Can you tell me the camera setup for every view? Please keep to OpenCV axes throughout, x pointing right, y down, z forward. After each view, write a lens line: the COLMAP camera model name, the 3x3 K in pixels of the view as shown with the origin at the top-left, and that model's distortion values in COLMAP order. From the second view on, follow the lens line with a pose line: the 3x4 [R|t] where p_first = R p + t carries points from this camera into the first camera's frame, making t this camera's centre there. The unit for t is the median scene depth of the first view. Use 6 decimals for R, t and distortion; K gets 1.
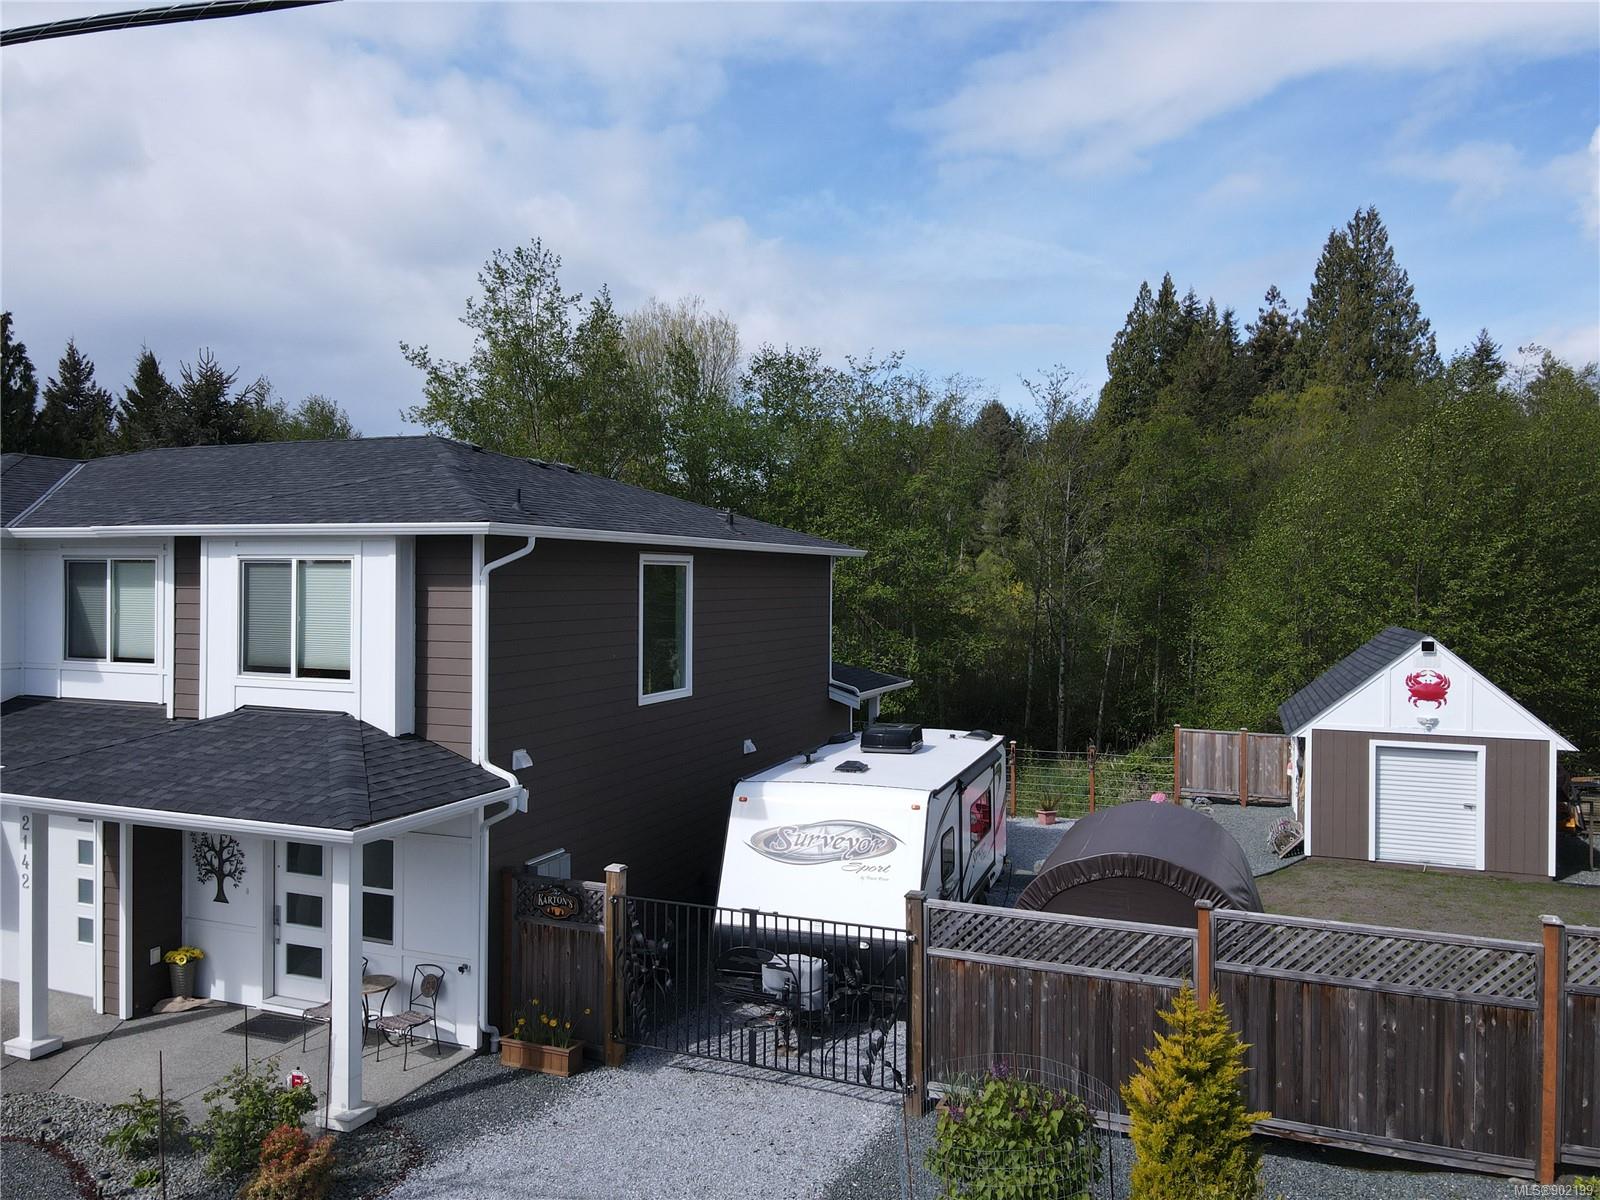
lens RADIAL K [[1210.2, 0, 801.5], [0, 1210.2, 587.6], [0, 0, 1]] dist [0.050704, -0.039868]
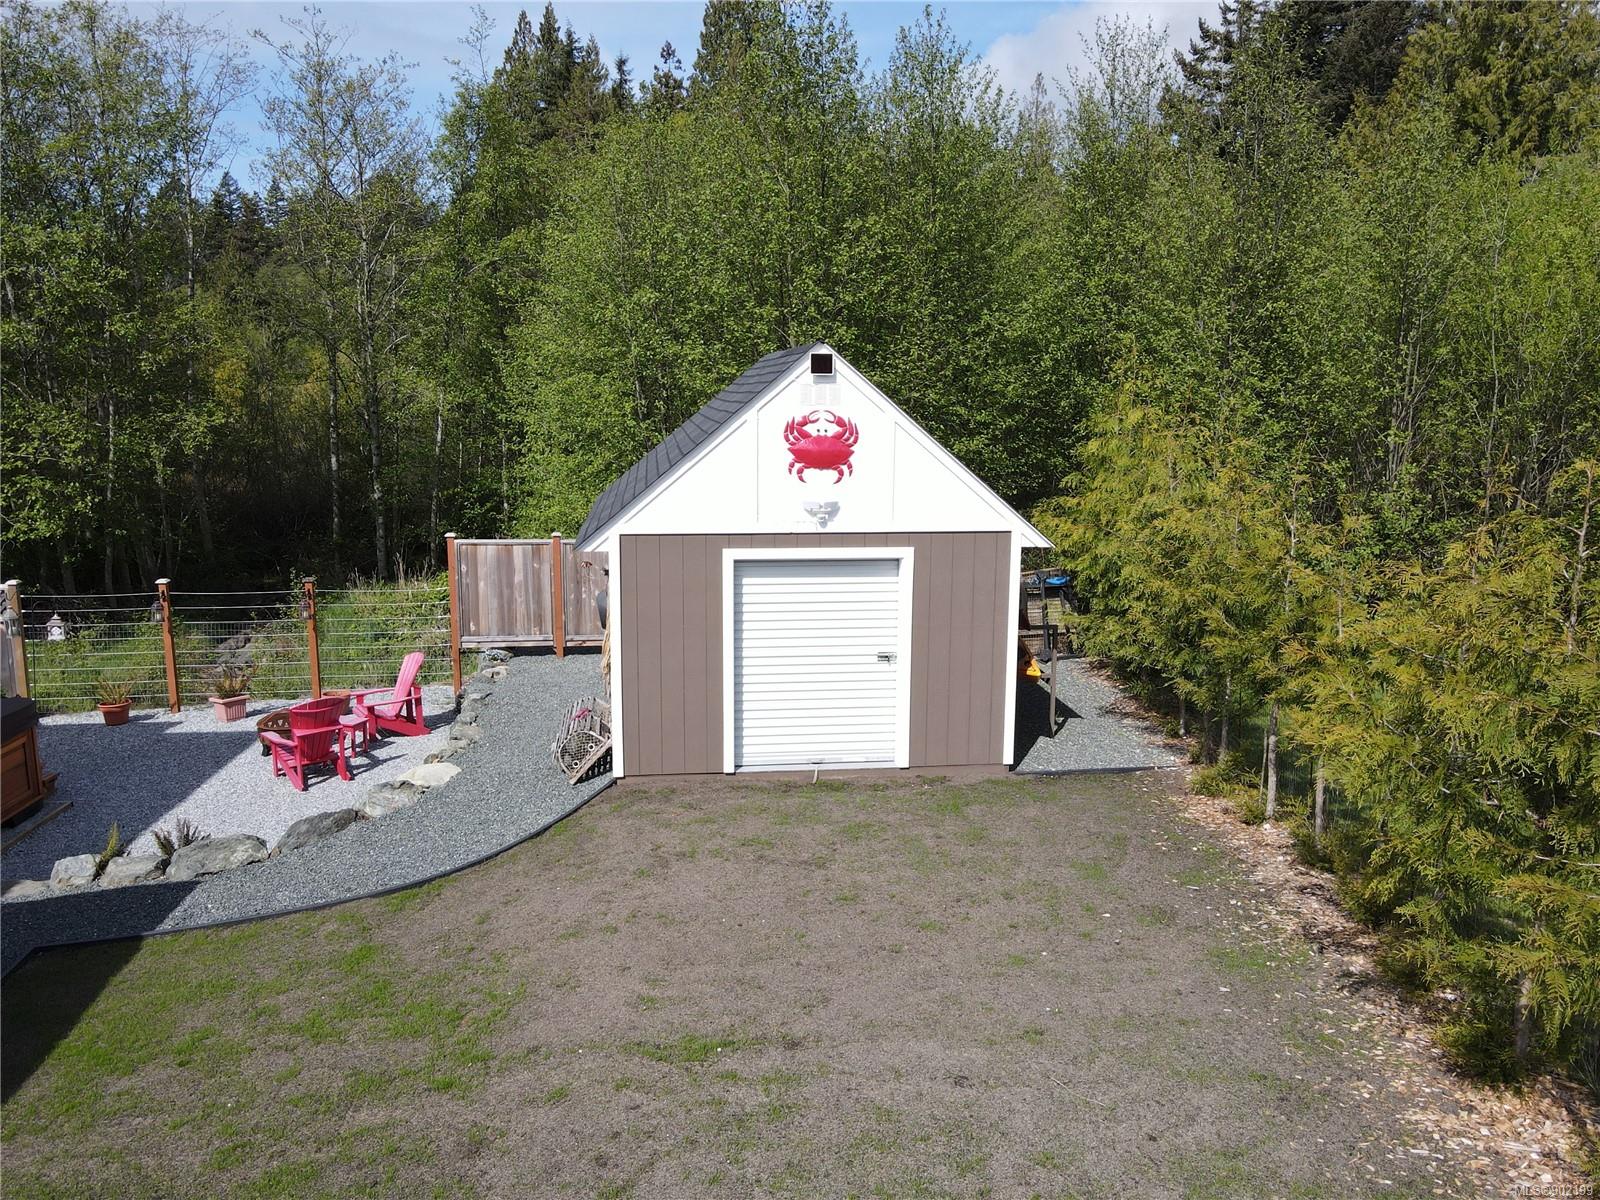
lens RADIAL K [[1210.2, 0, 794.2], [0, 1210.2, 596.4], [0, 0, 1]] dist [0.050704, -0.039868]
pose [[0.897204, -0.080652, 0.434188, 0.278542], [0.005703, 0.985216, 0.171224, 0.058860], [-0.441579, -0.151146, 0.884400, 0.551007]]
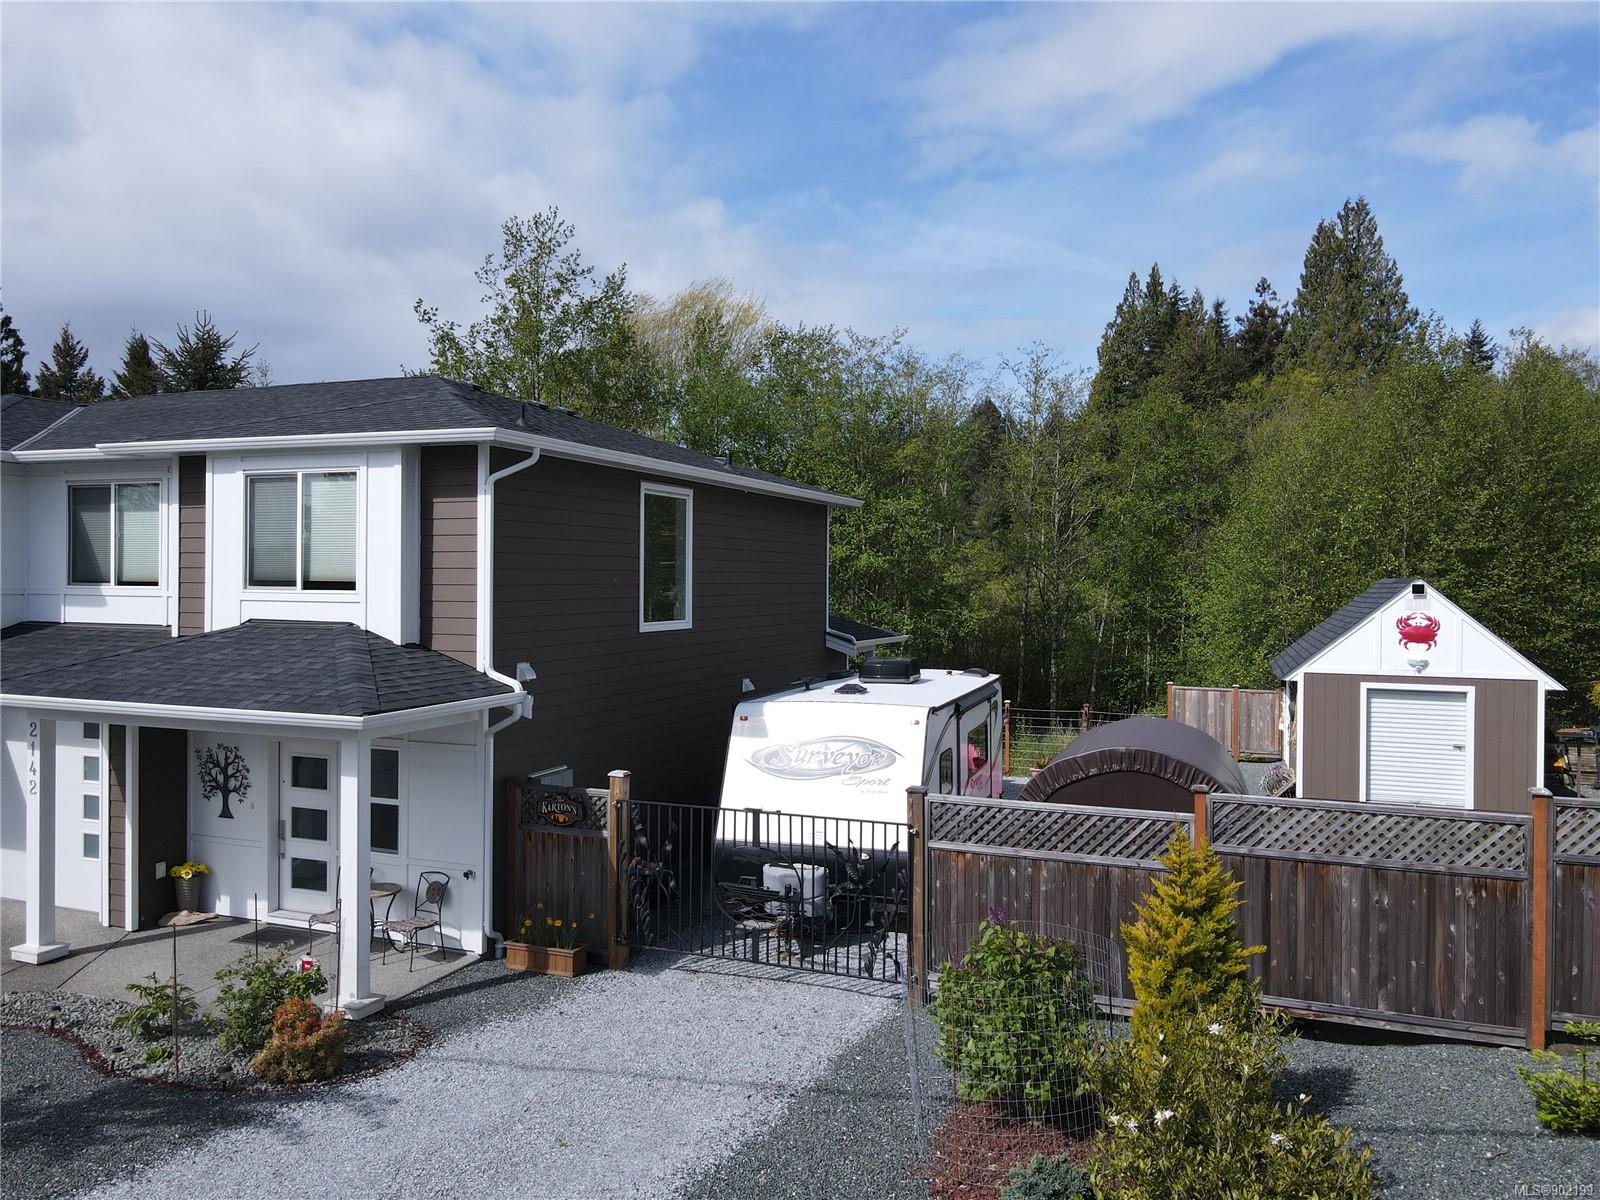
lens RADIAL K [[1210.2, 0, 801.9], [0, 1210.2, 584.7], [0, 0, 1]] dist [0.050704, -0.039868]
pose [[0.999973, -0.000347, 0.007382, -0.005298], [0.000373, 0.999994, -0.003525, 0.049061], [-0.007381, 0.003528, 0.999967, -0.008116]]
